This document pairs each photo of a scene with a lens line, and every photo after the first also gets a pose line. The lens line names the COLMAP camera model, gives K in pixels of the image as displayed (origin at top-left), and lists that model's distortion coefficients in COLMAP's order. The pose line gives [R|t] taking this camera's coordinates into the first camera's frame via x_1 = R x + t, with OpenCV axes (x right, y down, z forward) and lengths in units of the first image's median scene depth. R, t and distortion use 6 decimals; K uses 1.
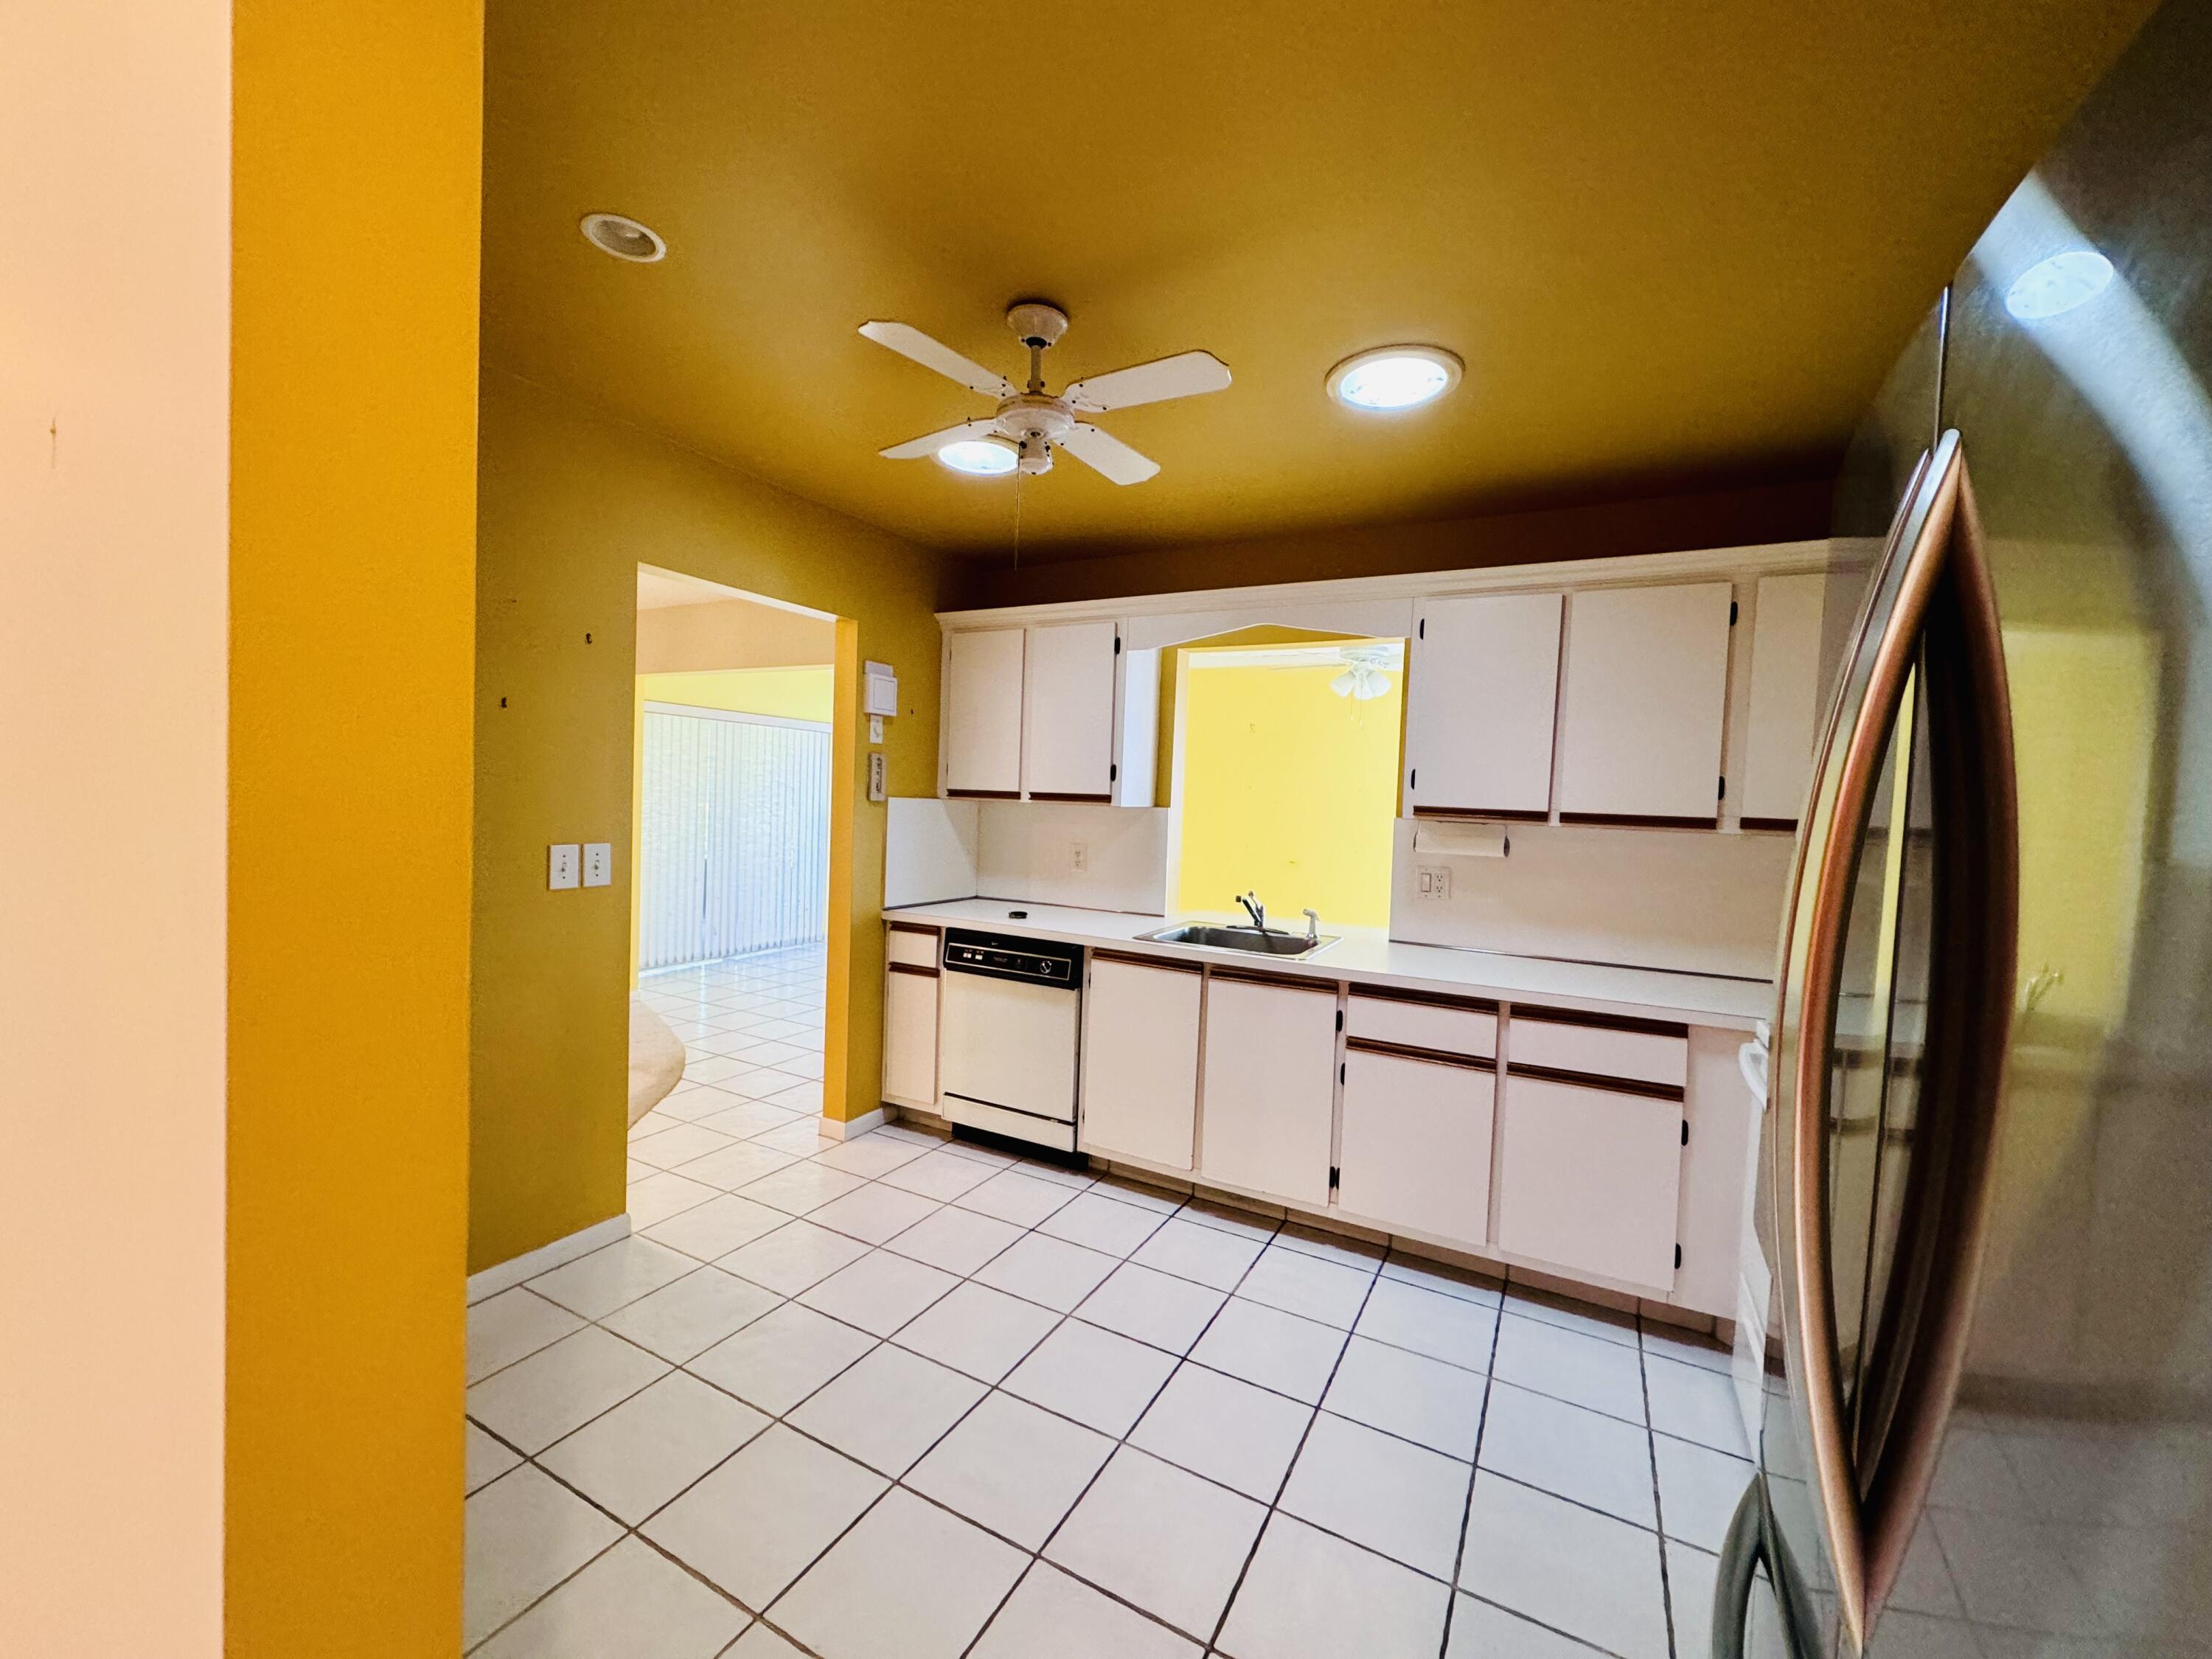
lens RADIAL K [[888.4, 0, 1113.2], [0, 888.4, 828.5], [0, 0, 1]] dist [-0.000190, -0.000146]
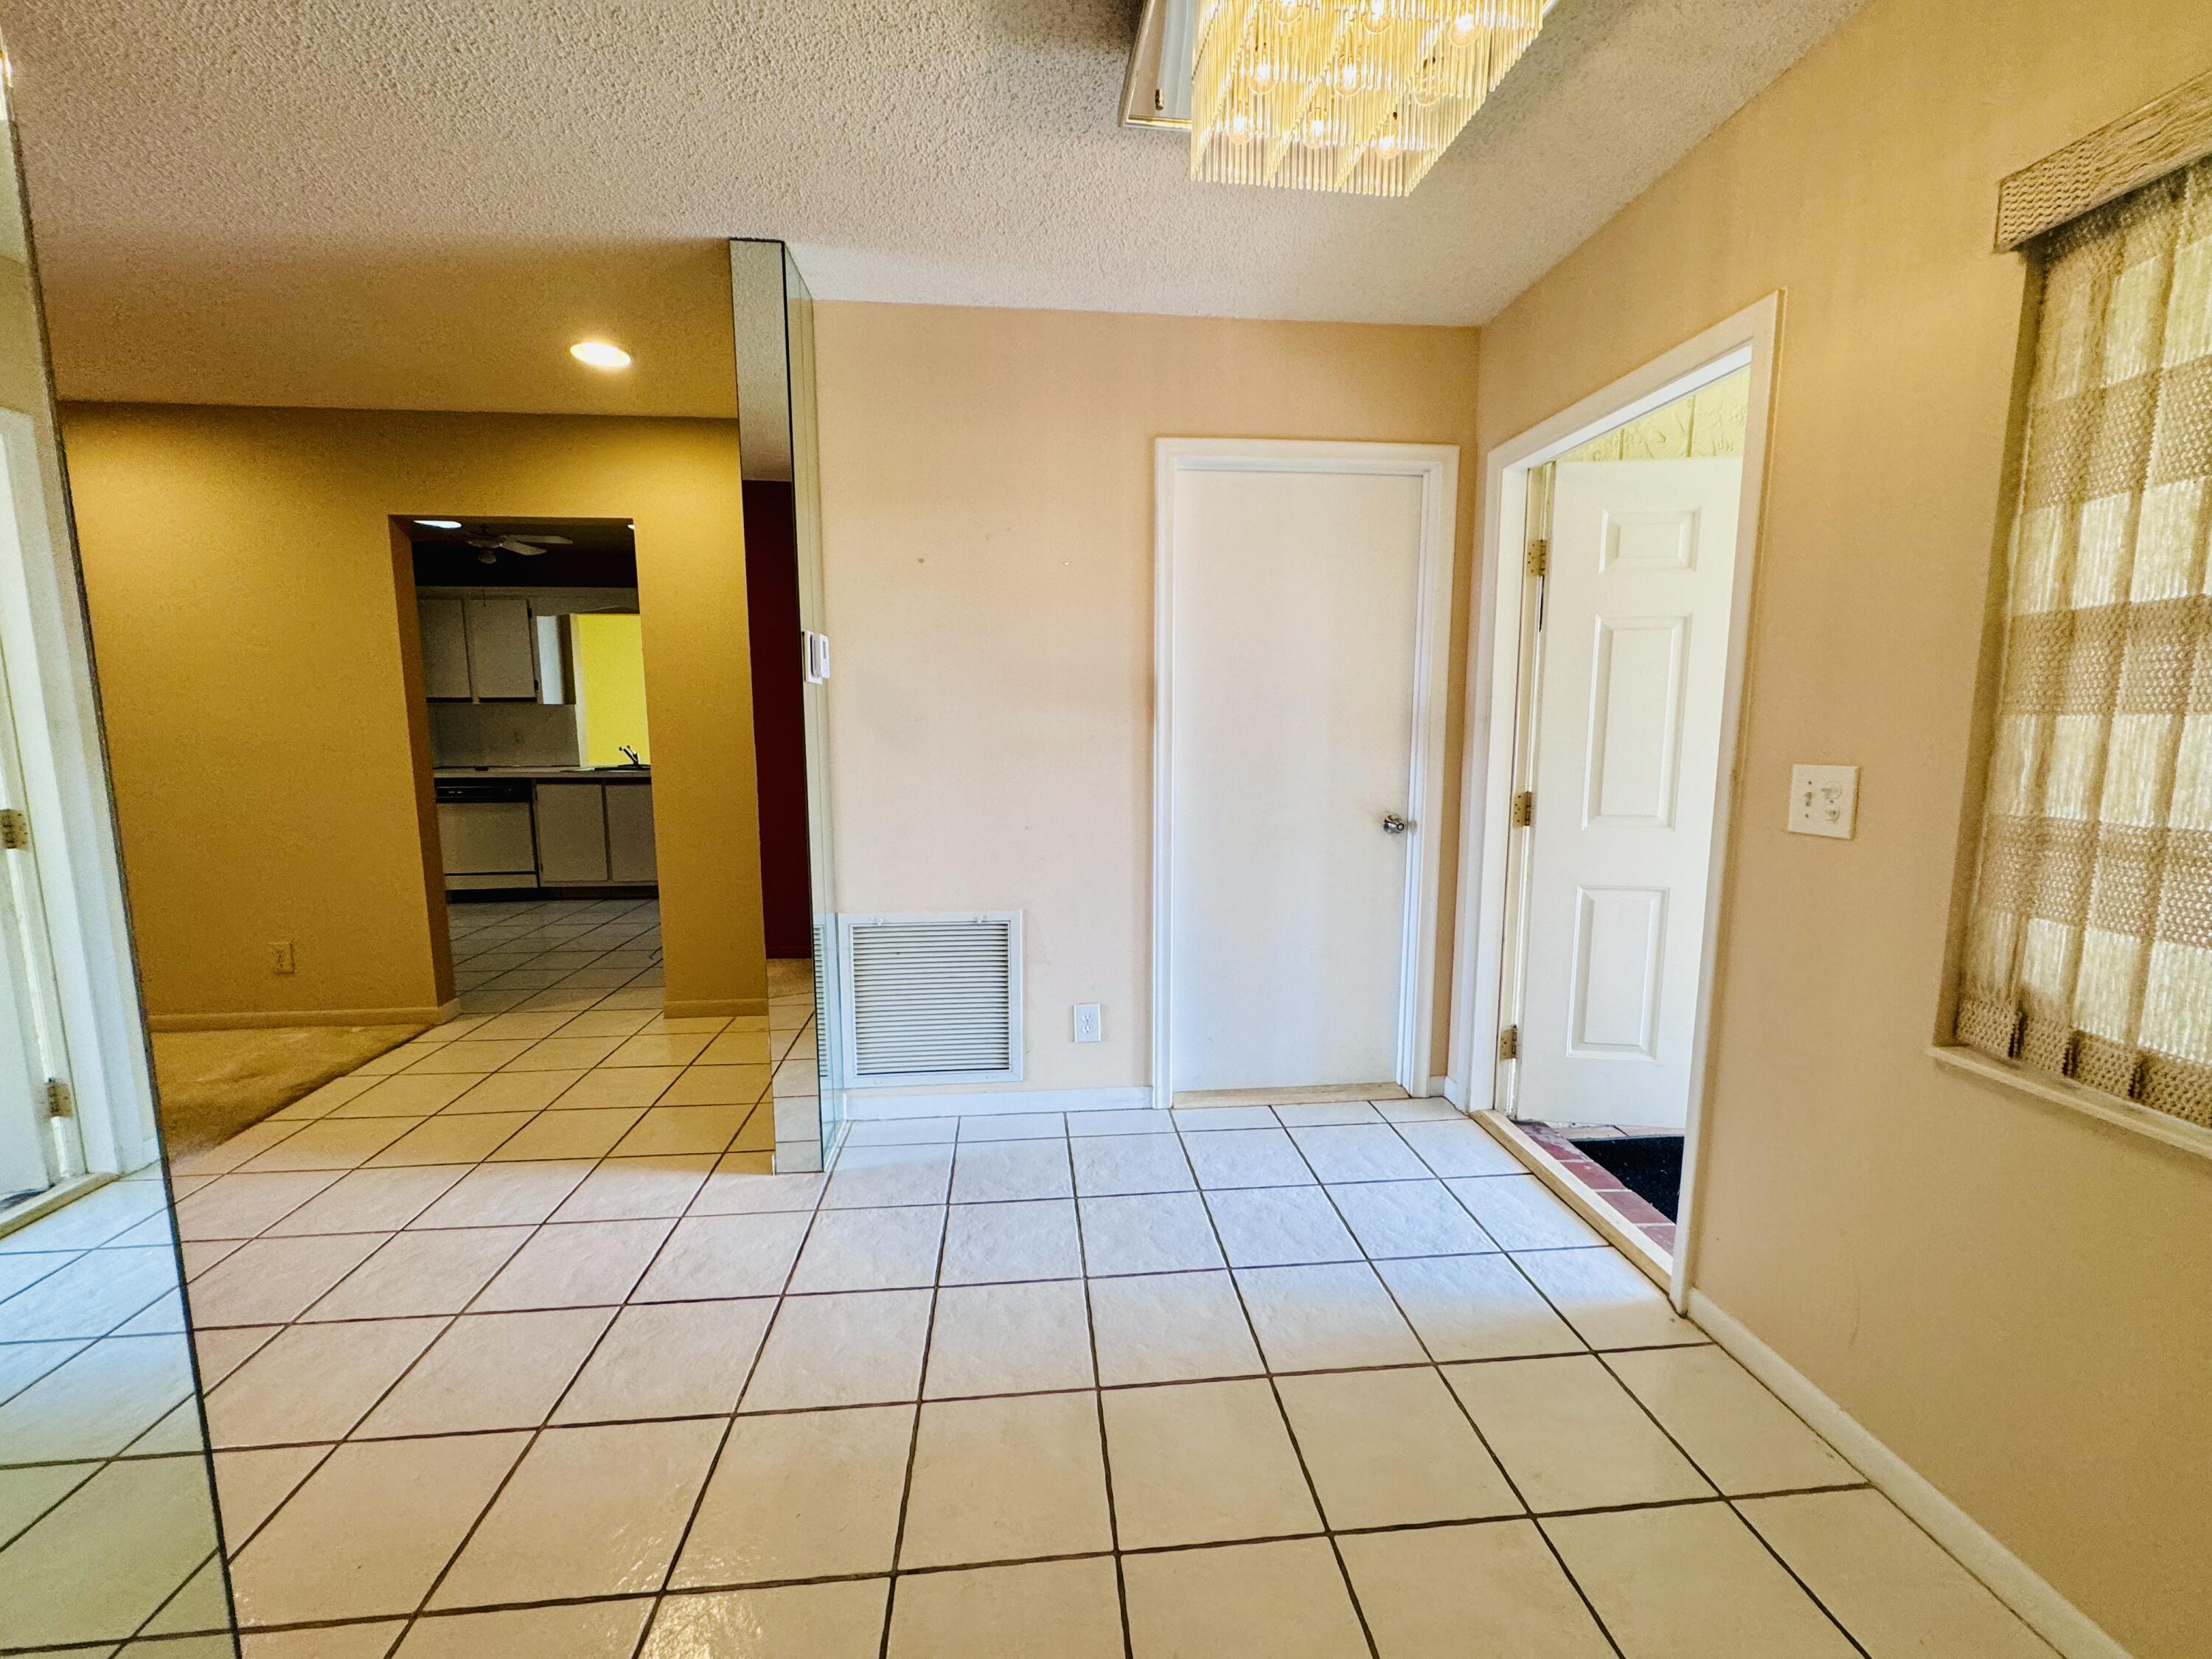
lens RADIAL K [[888.4, 0, 1113.2], [0, 888.4, 828.5], [0, 0, 1]] dist [-0.000190, -0.000146]
pose [[0.836264, -0.108697, 0.537445, -0.023410], [0.052378, 0.991508, 0.119030, 0.077531], [-0.545820, -0.071390, 0.834856, -1.254835]]
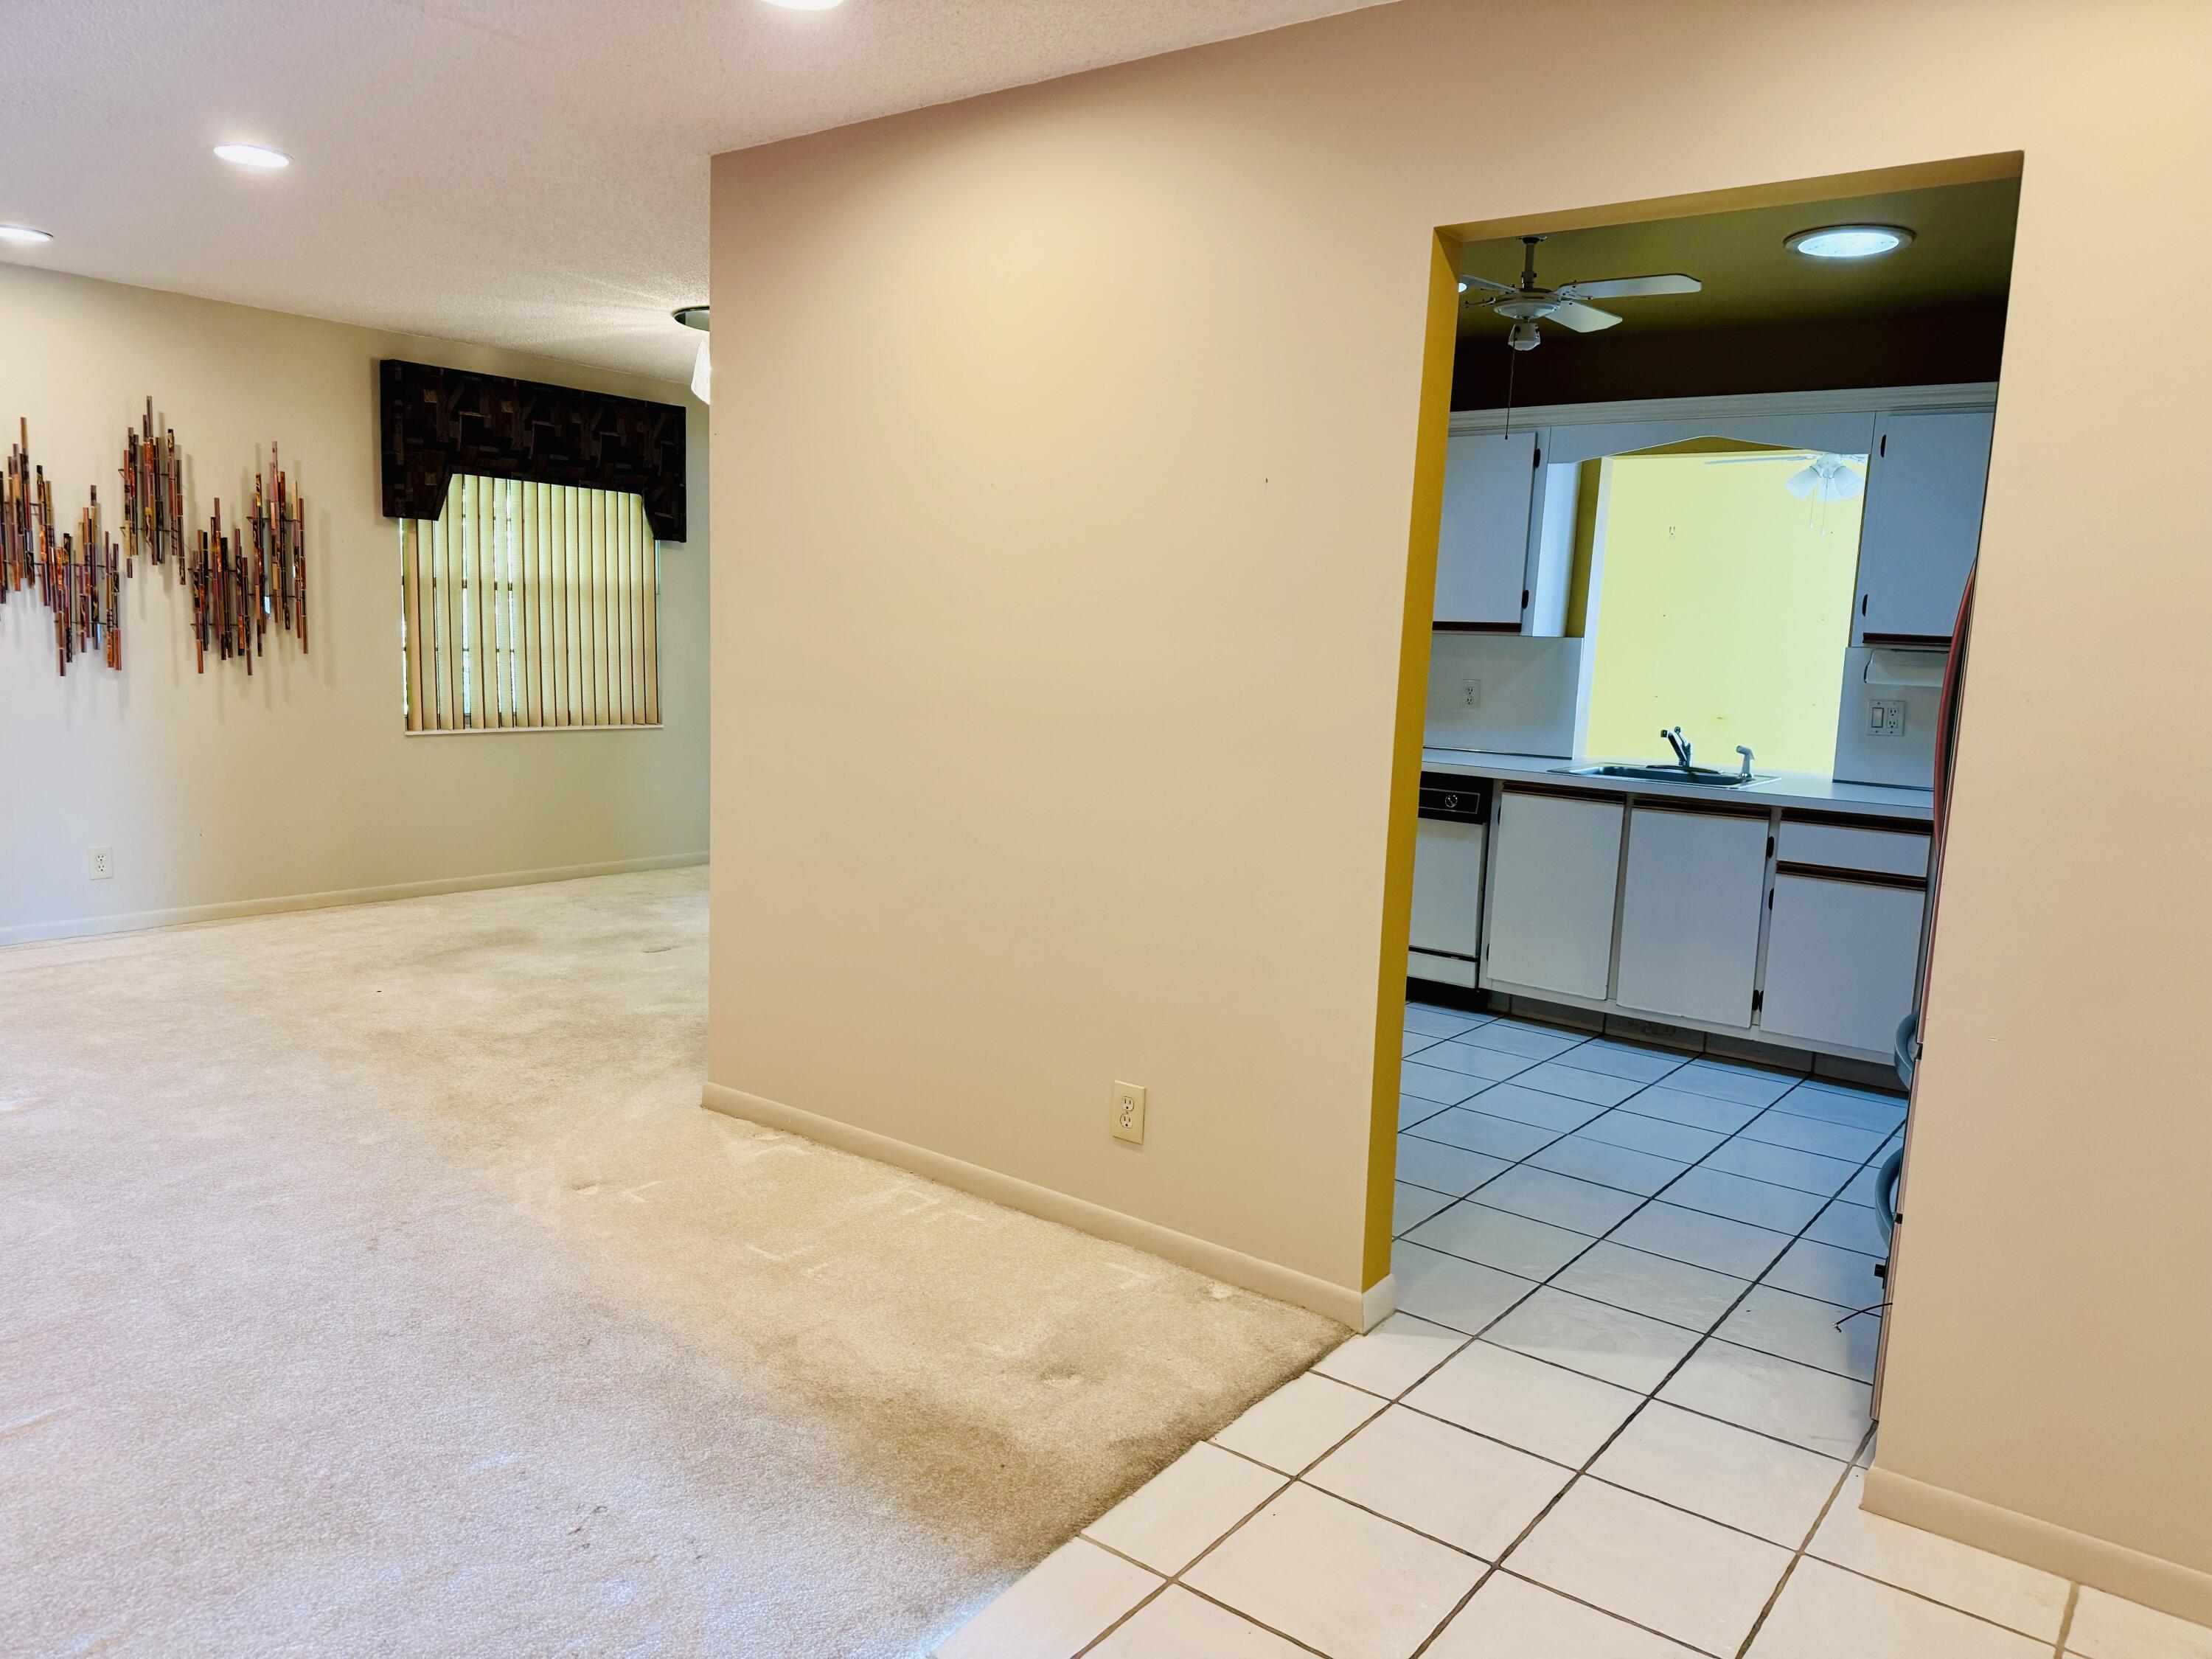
lens RADIAL K [[1542.7, 0, 1108.6], [0, 1542.7, 834.1], [0, 0, 1]] dist [0.085075, -0.110226]
pose [[0.985733, 0.027340, -0.166083, -0.165618], [-0.011897, 0.995570, 0.093271, 0.038195], [0.167897, -0.089965, 0.981691, -0.745206]]
